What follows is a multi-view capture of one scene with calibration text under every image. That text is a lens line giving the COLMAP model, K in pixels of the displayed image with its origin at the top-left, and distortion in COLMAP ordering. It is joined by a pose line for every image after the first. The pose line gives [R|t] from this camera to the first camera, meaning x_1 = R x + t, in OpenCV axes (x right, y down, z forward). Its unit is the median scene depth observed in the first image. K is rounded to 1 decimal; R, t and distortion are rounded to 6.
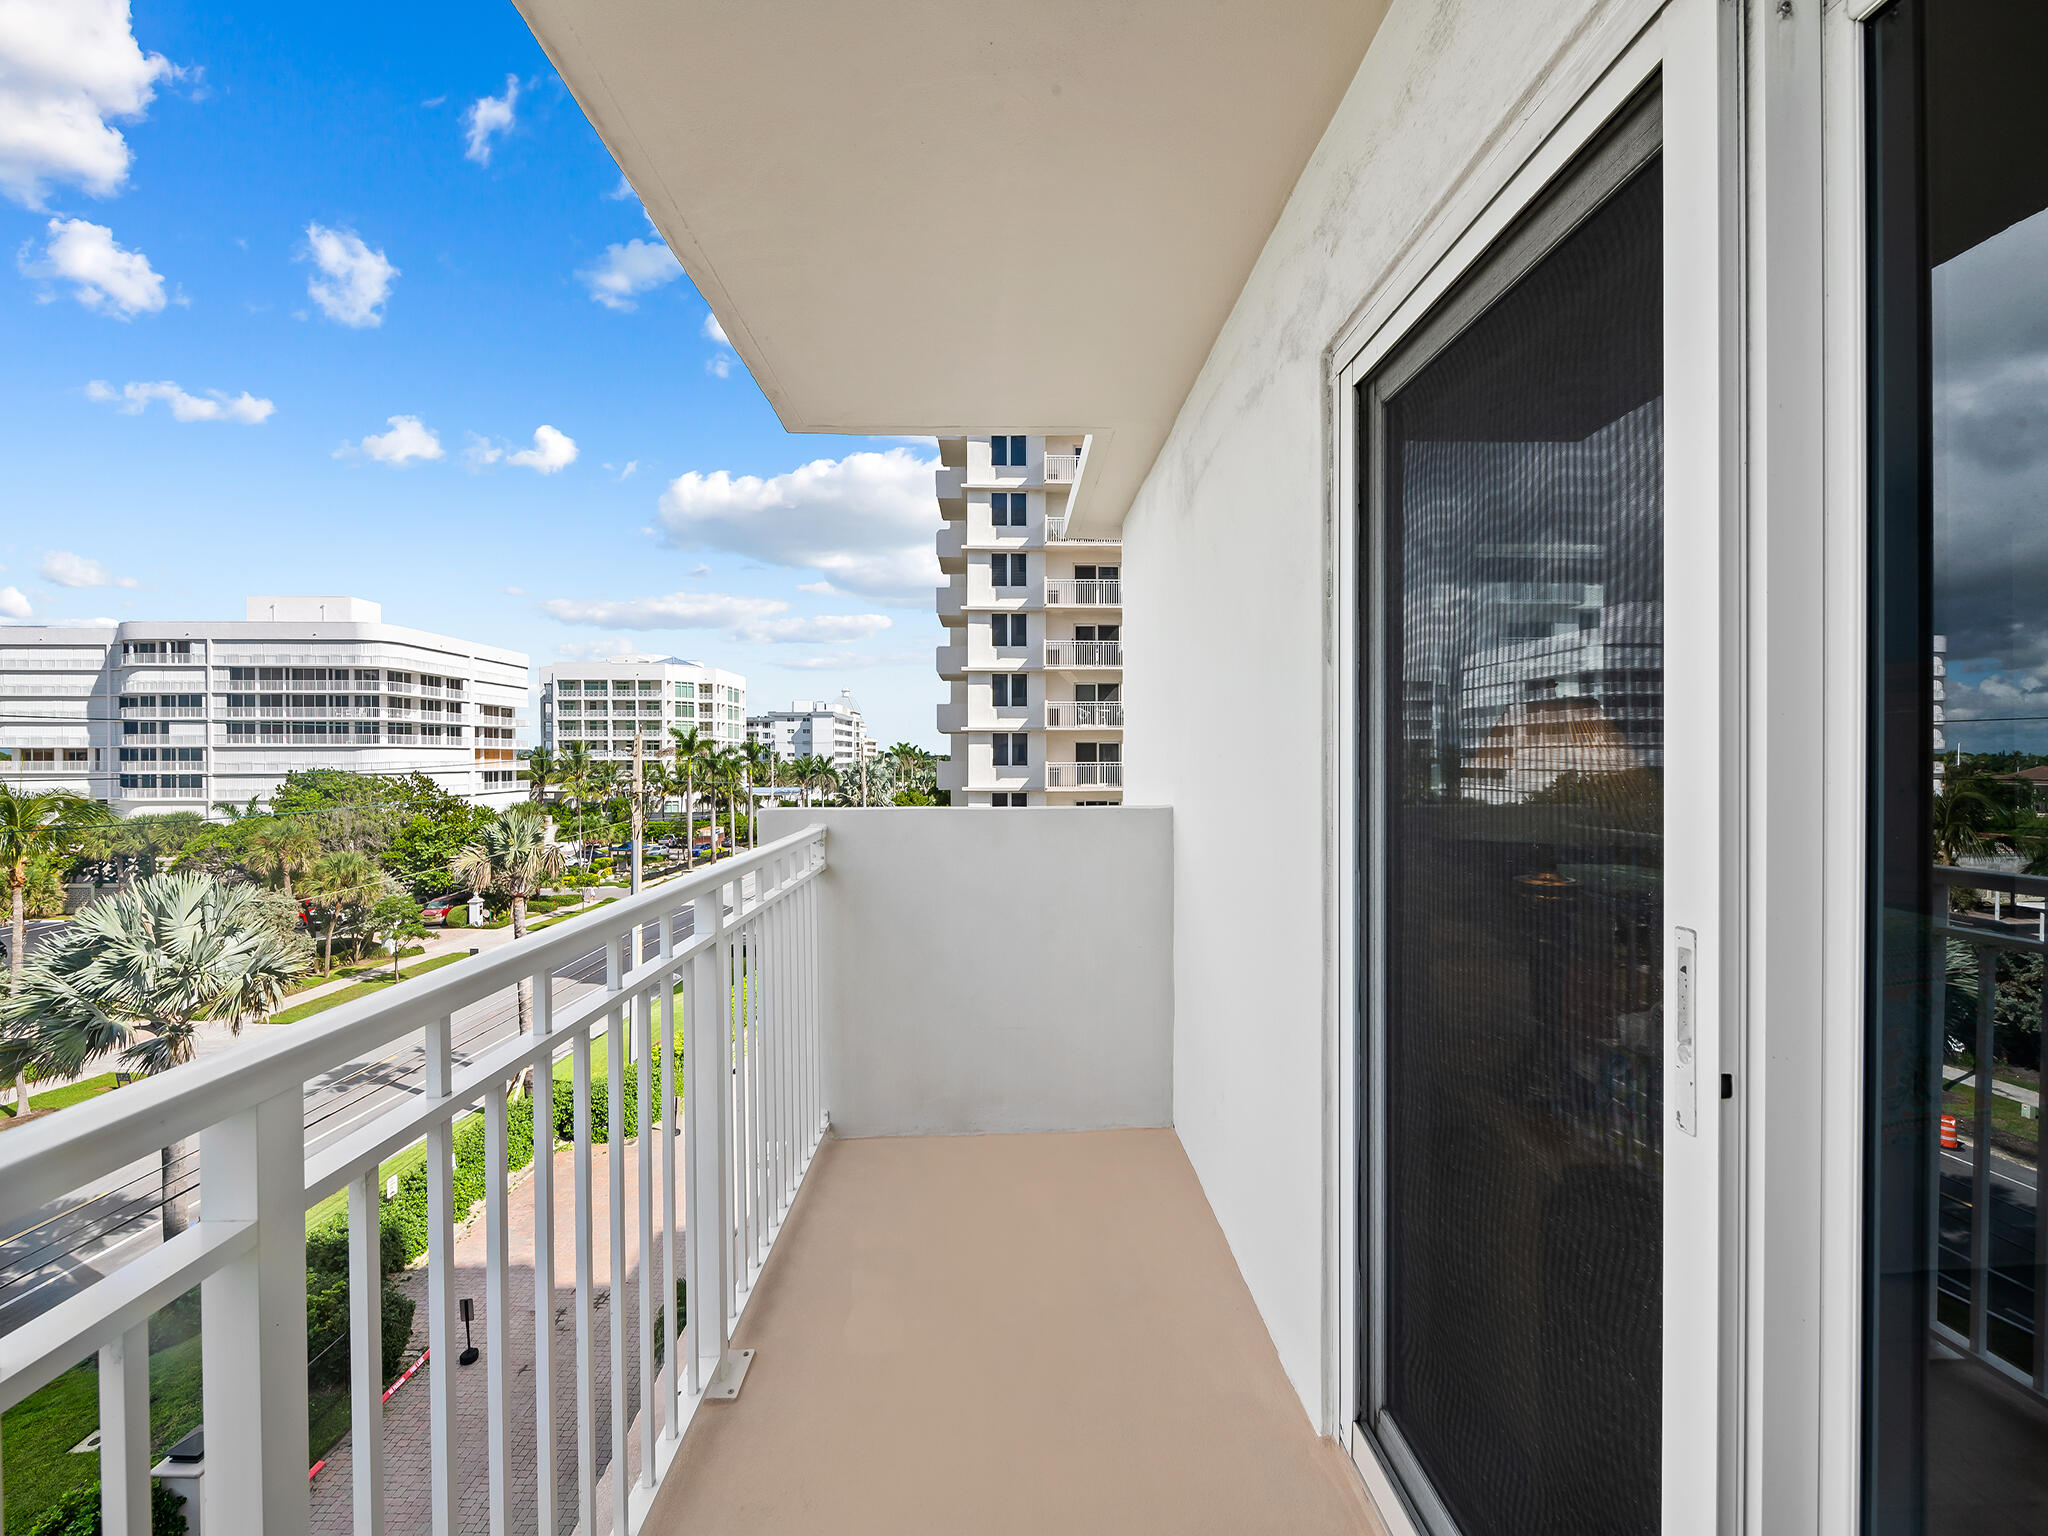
lens RADIAL K [[827.8, 0, 1024.0], [0, 827.8, 768.0], [0, 0, 1]] dist [-0.000002, -0.000005]
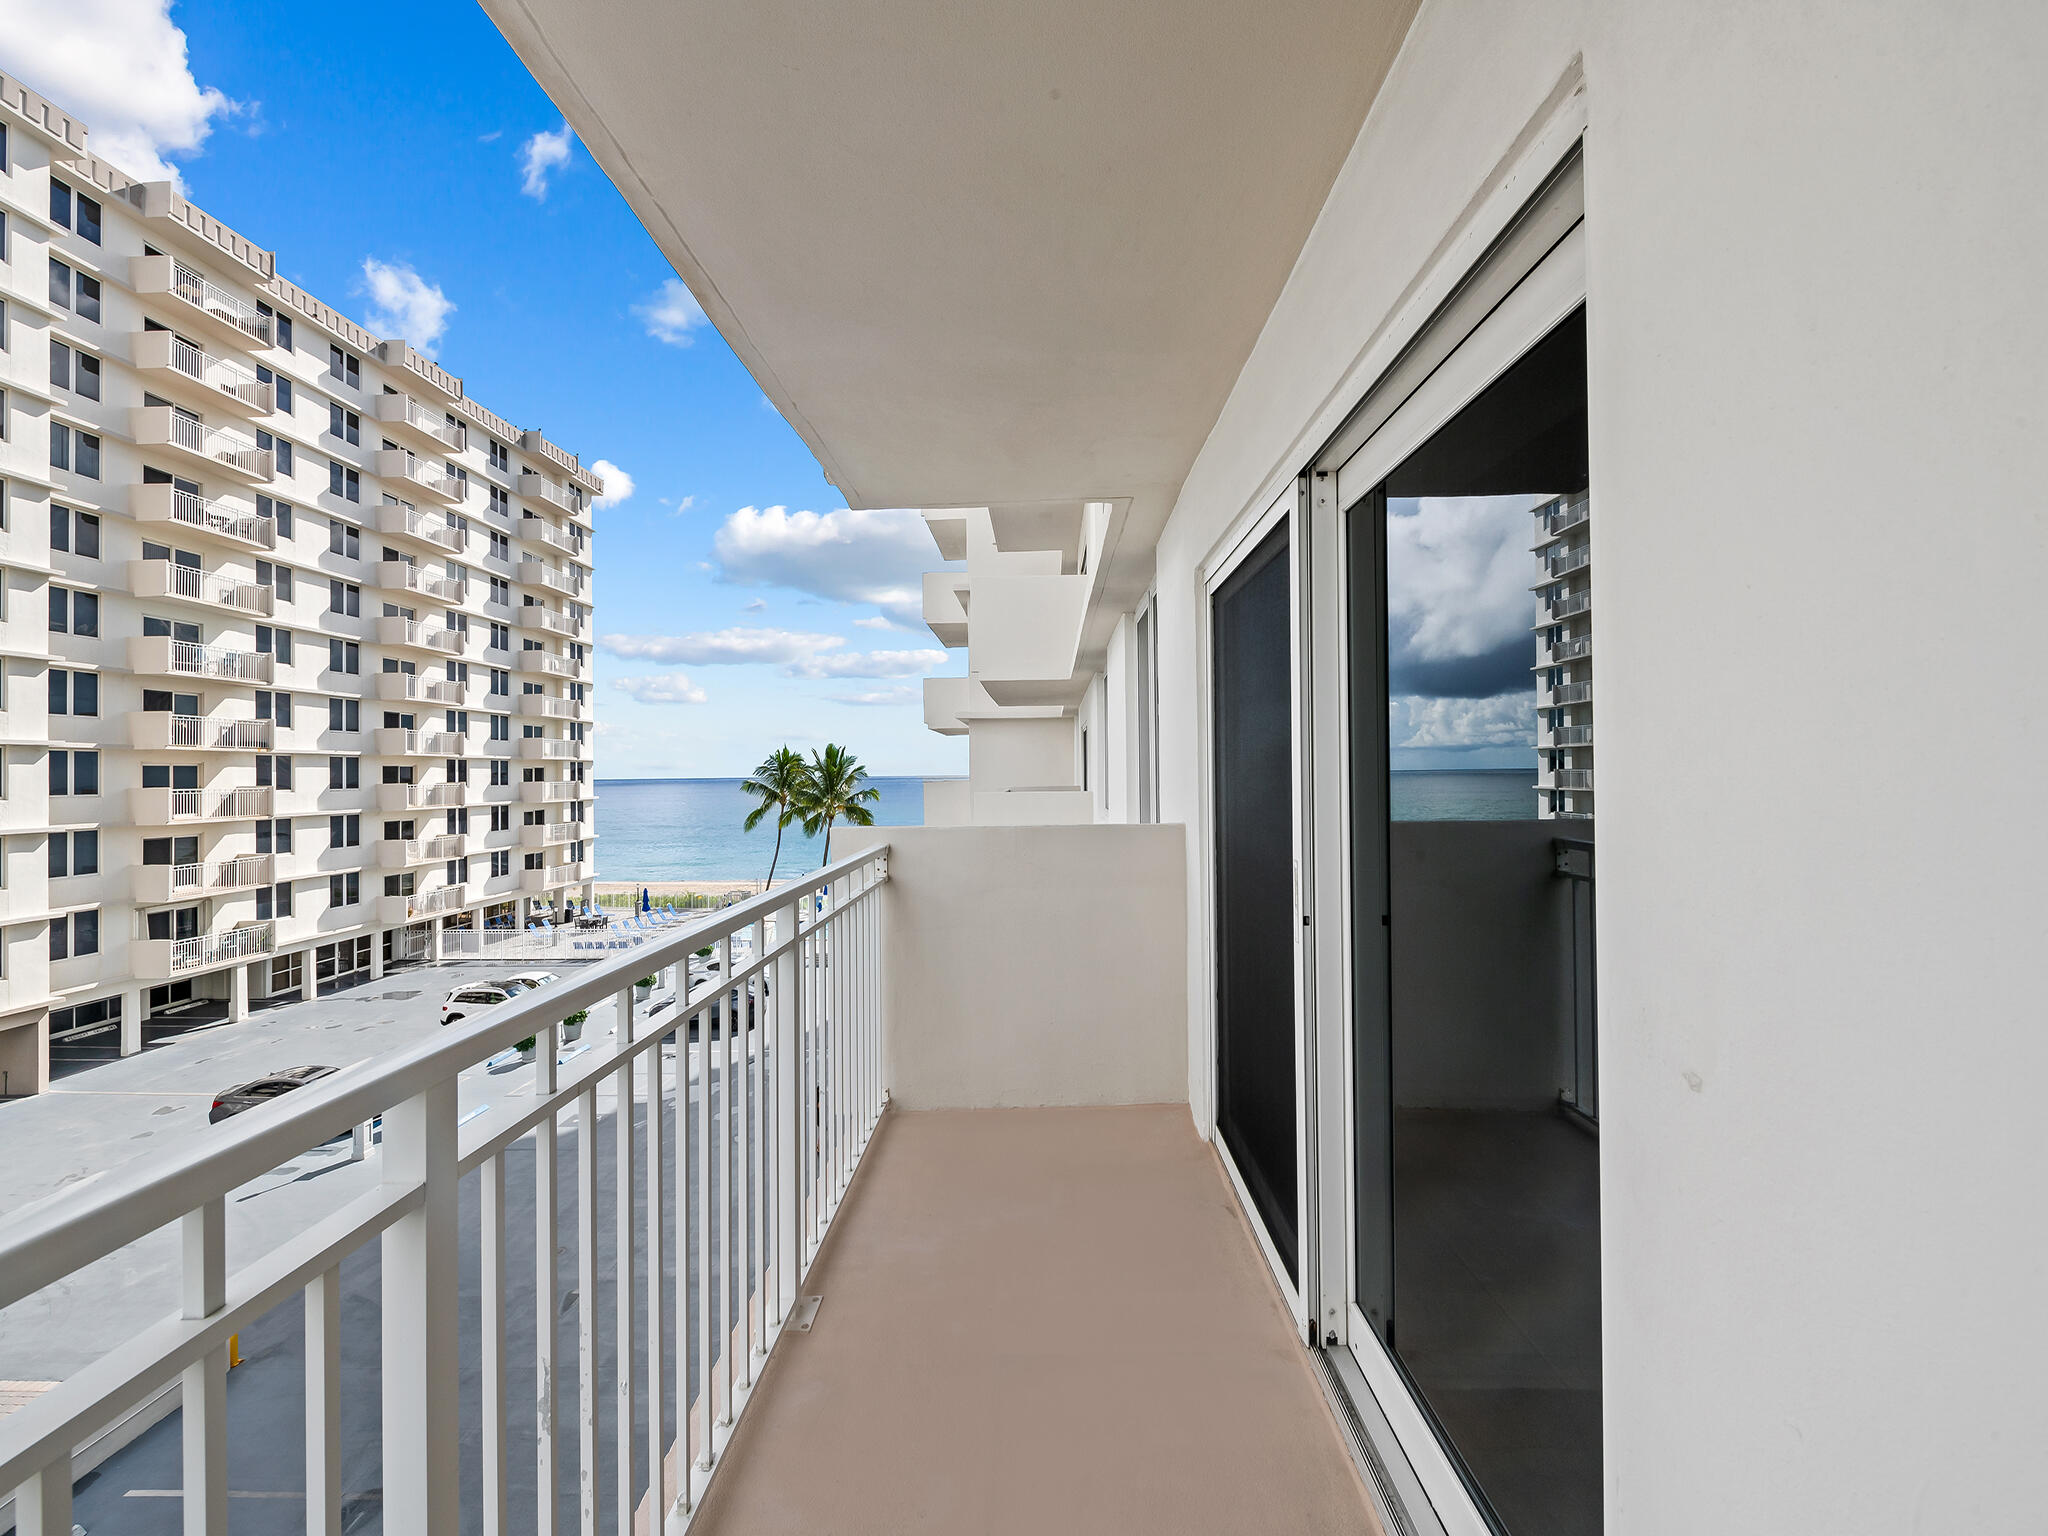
lens RADIAL K [[827.8, 0, 1024.0], [0, 827.8, 768.0], [0, 0, 1]] dist [-0.000002, -0.000005]
pose [[0.998833, -0.000353, -0.048294, 0.010746], [-0.000998, 0.999609, -0.027955, -0.001463], [0.048285, 0.027970, 0.998442, -0.163127]]
